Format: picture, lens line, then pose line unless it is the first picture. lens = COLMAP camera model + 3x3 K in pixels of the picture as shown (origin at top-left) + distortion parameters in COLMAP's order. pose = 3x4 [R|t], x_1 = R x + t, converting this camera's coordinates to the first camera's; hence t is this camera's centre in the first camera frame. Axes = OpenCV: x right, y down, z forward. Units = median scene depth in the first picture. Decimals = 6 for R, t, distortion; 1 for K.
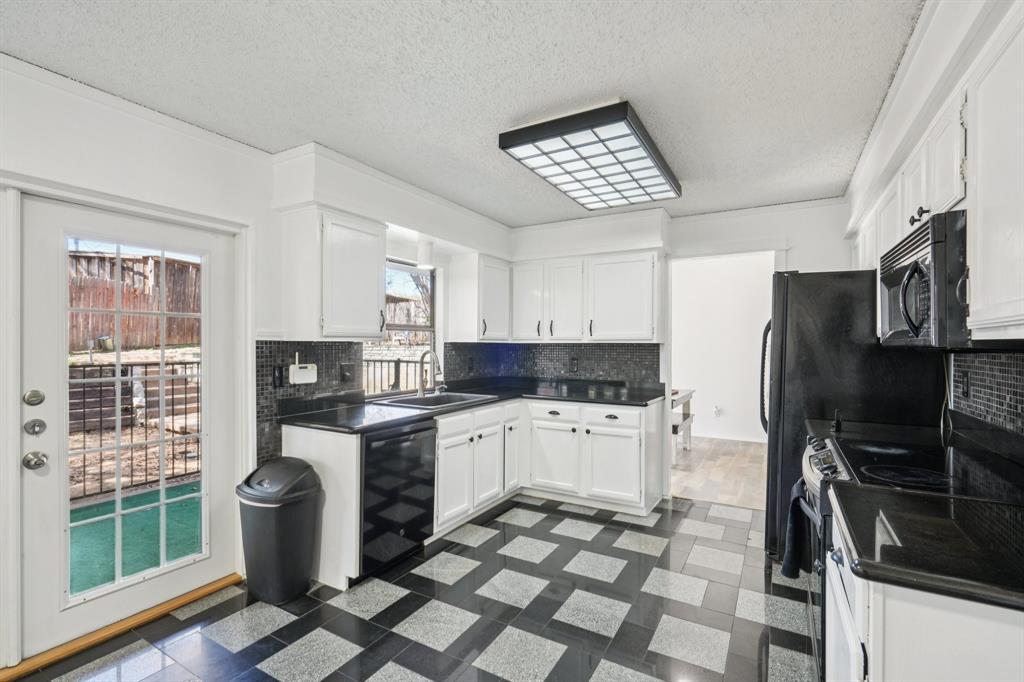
lens RADIAL K [[459.7, 0, 529.0], [0, 459.7, 347.9], [0, 0, 1]] dist [-0.004109, 0.000640]
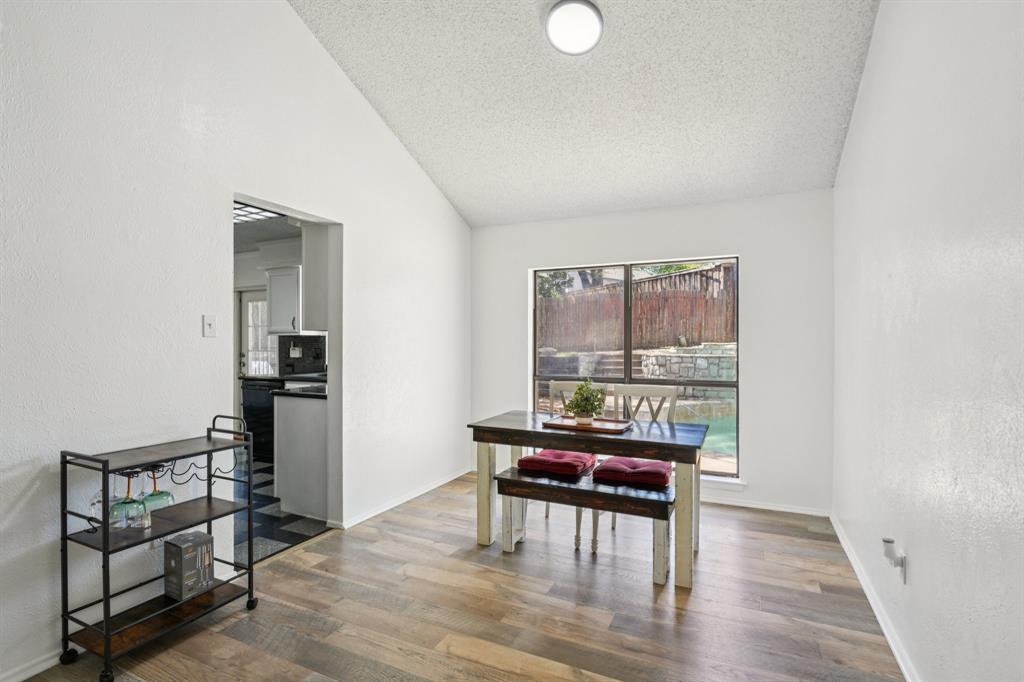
lens RADIAL K [[499.6, 0, 507.6], [0, 499.6, 342.1], [0, 0, 1]] dist [0.000978, 0.001236]
pose [[0.061850, -0.007087, -0.998060, 1.325454], [-0.004540, 0.999962, -0.007382, 0.018359], [0.998075, 0.004988, 0.061816, 1.400818]]
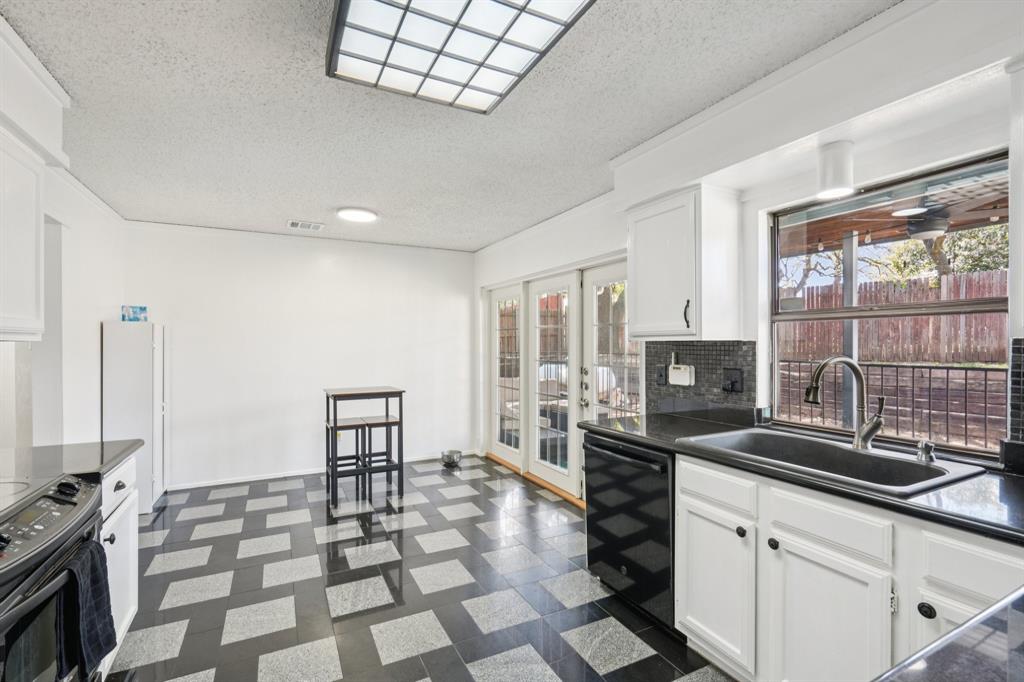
lens RADIAL K [[459.7, 0, 508.1], [0, 459.7, 342.3], [0, 0, 1]] dist [-0.004109, 0.000640]
pose [[-0.558805, -0.005805, -0.829279, 0.411051], [-0.006018, 0.999978, -0.002945, -0.005695], [0.829277, 0.003345, -0.558827, 0.988149]]
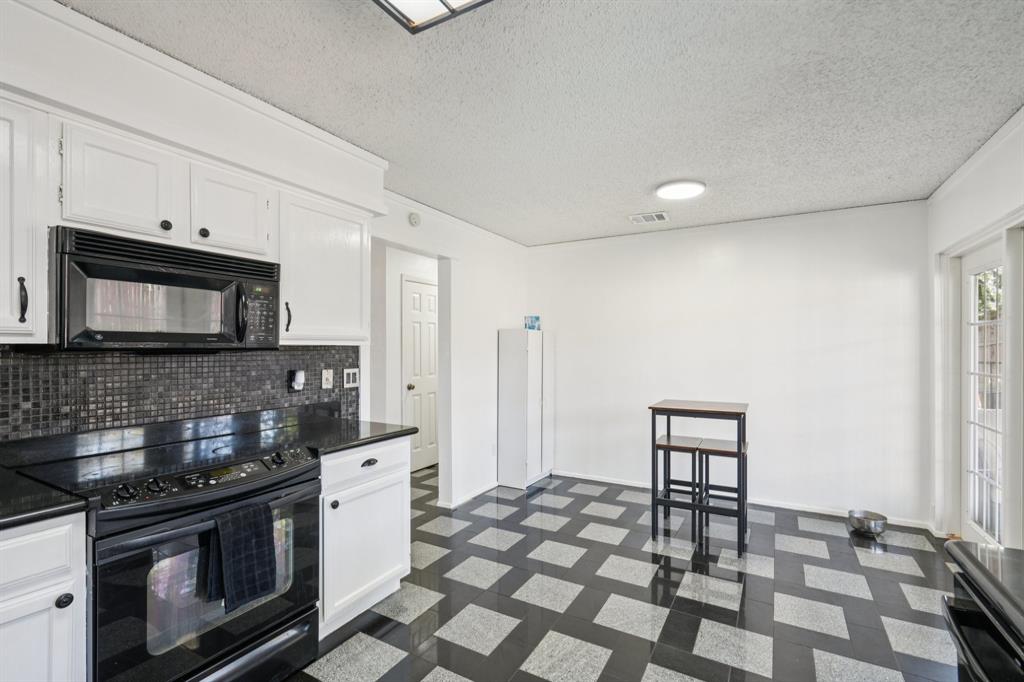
lens RADIAL K [[459.7, 0, 518.0], [0, 459.7, 348.0], [0, 0, 1]] dist [-0.004109, 0.000640]
pose [[-0.999980, -0.006088, 0.001789, 0.029642], [-0.006074, 0.999950, 0.007912, -0.008599], [-0.001837, 0.007901, -0.999967, 0.971735]]
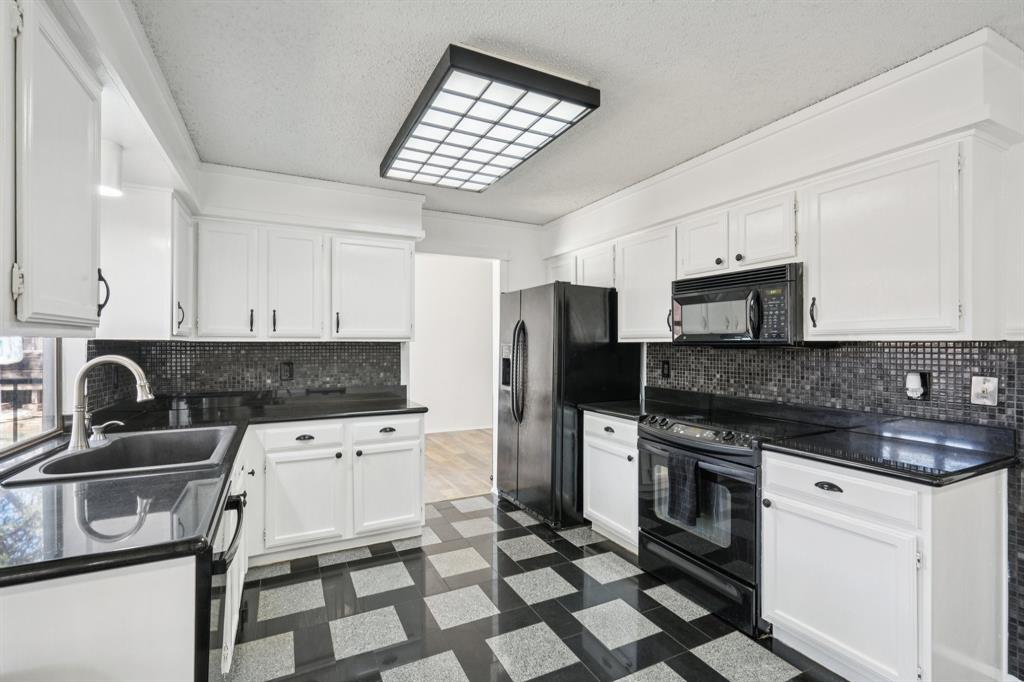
lens RADIAL K [[459.7, 0, 507.4], [0, 459.7, 344.2], [0, 0, 1]] dist [-0.004109, 0.000640]
pose [[0.569177, -0.004005, 0.822205, -0.383405], [0.006948, 0.999976, 0.000061, -0.004541], [-0.822186, 0.005678, 0.569191, 0.343914]]
